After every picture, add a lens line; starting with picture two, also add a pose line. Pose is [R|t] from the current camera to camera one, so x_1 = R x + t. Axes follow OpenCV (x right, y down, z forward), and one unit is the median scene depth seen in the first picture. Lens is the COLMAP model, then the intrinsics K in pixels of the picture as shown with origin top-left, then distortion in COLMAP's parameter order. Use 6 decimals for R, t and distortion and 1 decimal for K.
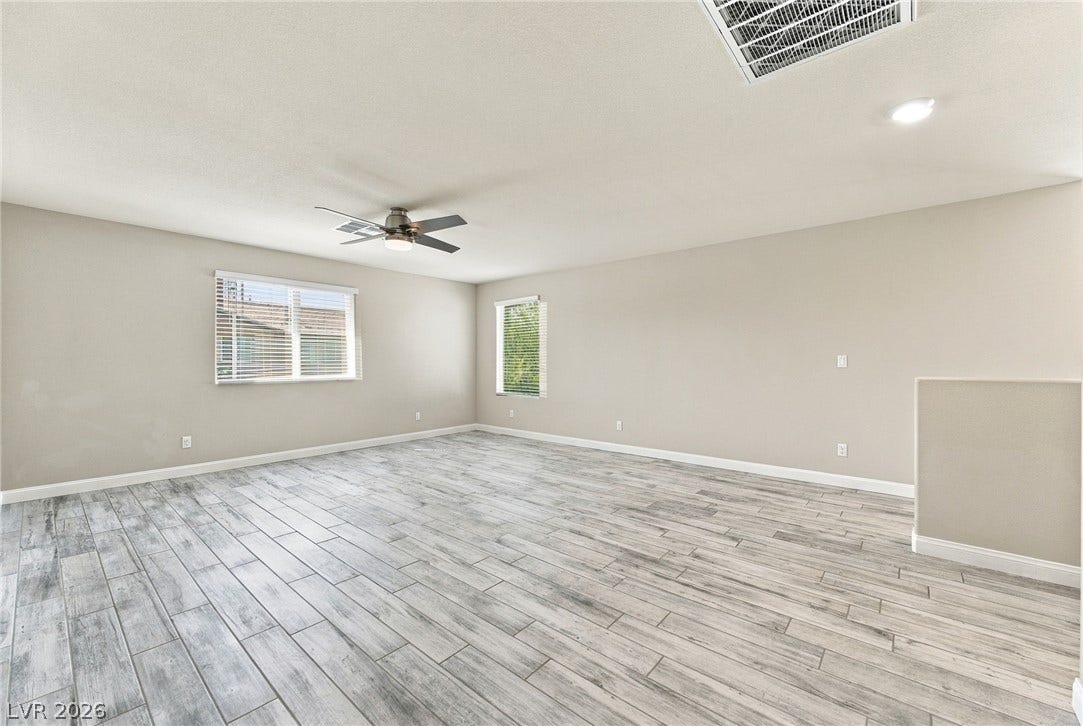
lens RADIAL K [[454.2, 0, 542.6], [0, 454.2, 357.7], [0, 0, 1]] dist [0.000740, -0.000460]
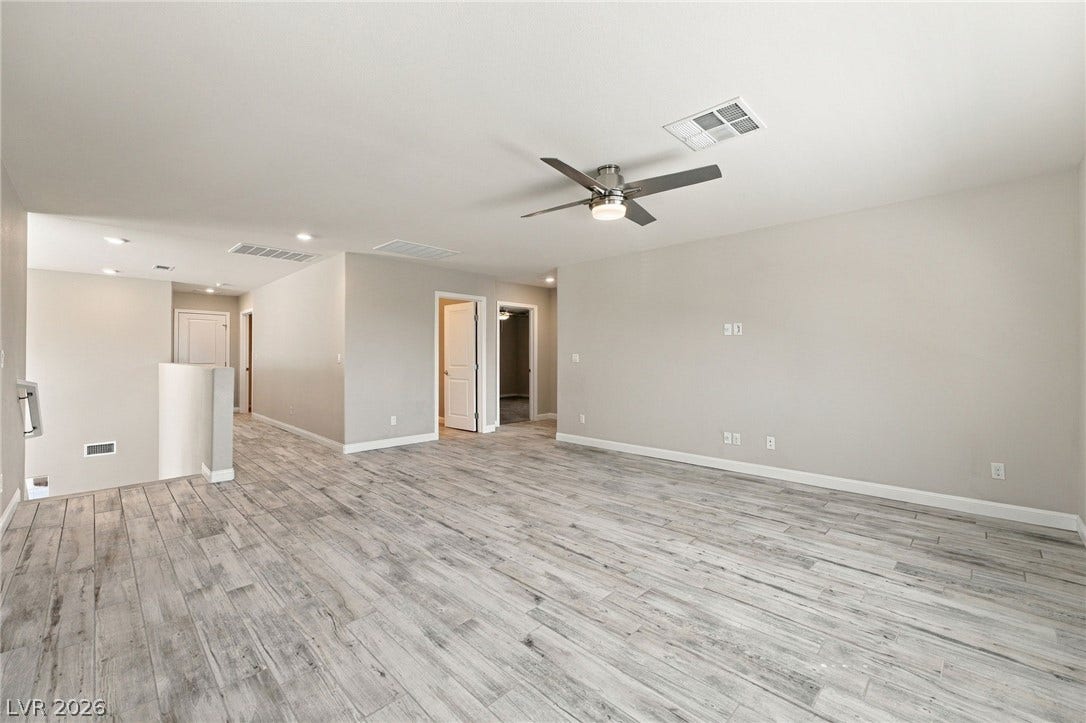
lens RADIAL K [[454.0, 0, 539.8], [0, 454.0, 352.4], [0, 0, 1]] dist [0.001075, 0.000194]
pose [[-0.996558, -0.000090, 0.082900, -0.268433], [-0.001364, 0.999882, -0.015314, 0.010213], [-0.082889, -0.015374, -0.996440, 1.844269]]
